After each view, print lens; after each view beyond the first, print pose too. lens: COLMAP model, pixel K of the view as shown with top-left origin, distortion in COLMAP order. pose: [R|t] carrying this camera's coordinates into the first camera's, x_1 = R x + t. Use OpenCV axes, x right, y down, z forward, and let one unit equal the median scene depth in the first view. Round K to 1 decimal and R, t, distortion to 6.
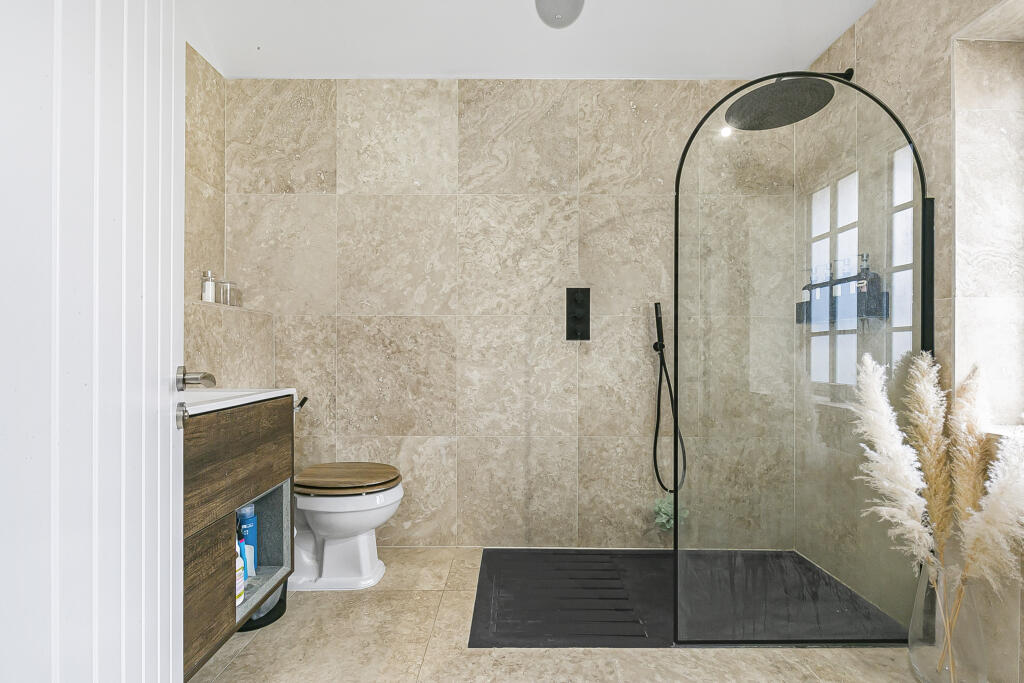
lens RADIAL K [[469.0, 0, 513.3], [0, 469.0, 347.5], [0, 0, 1]] dist [0.001963, -0.000152]
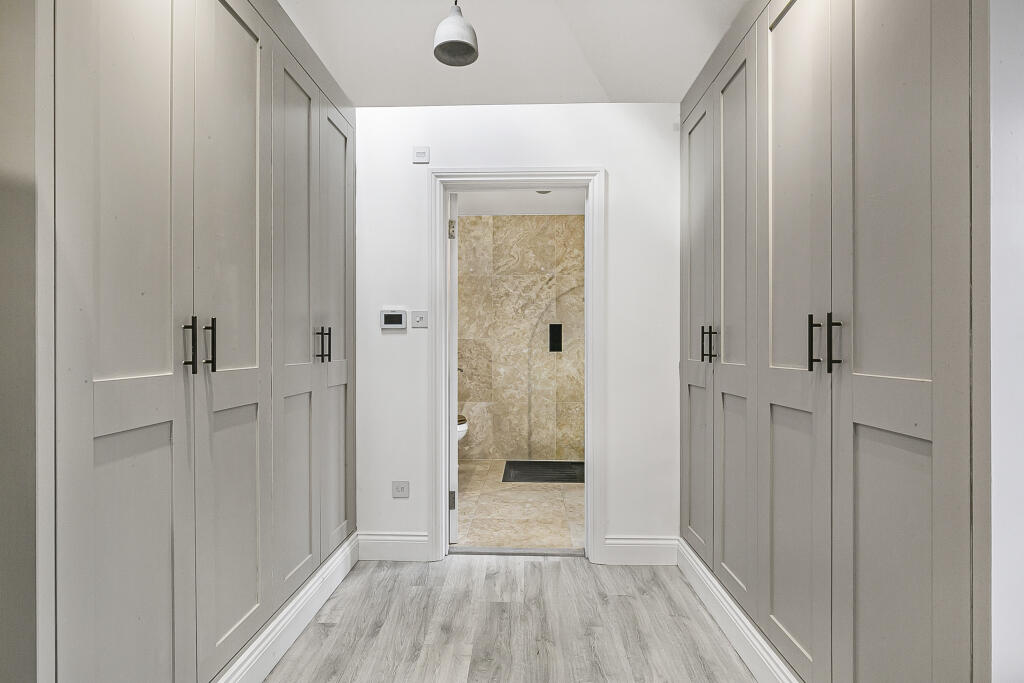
lens RADIAL K [[507.8, 0, 510.0], [0, 507.8, 343.3], [0, 0, 1]] dist [0.002533, 0.000097]
pose [[0.999364, -0.003324, -0.035497, 0.025758], [0.003430, 0.999990, 0.002916, -0.055883], [0.035487, -0.003036, 0.999366, -1.068259]]
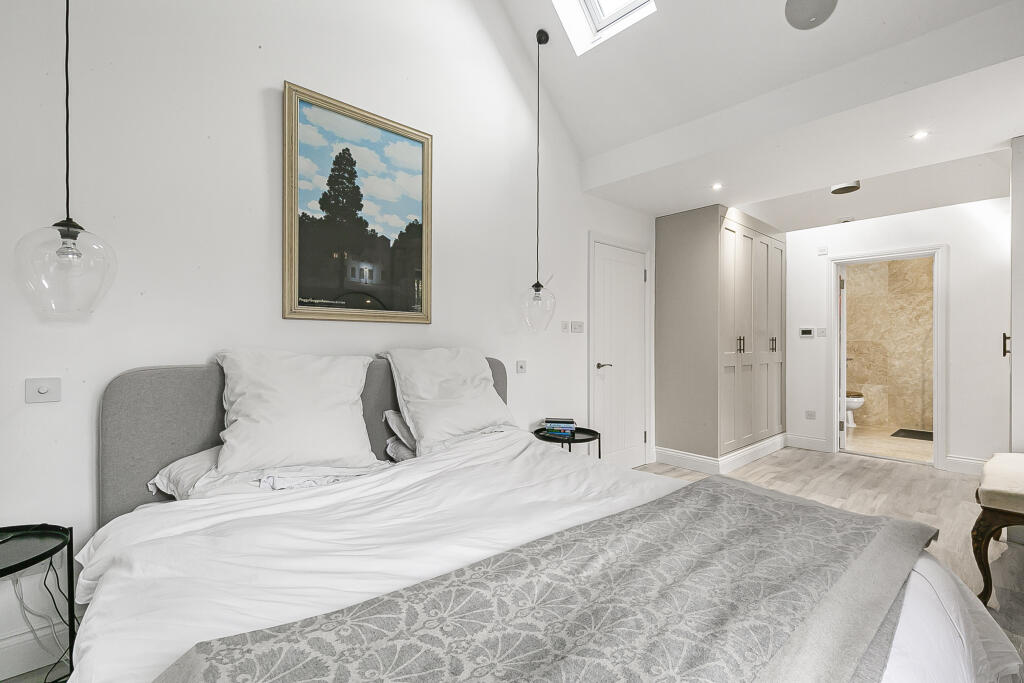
lens RADIAL K [[469.0, 0, 506.2], [0, 469.0, 344.2], [0, 0, 1]] dist [0.001963, -0.000152]
pose [[0.676634, 0.000020, -0.736320, 0.380536], [0.004454, 0.999982, 0.004120, -0.067287], [0.736306, -0.006067, 0.676621, -2.423070]]
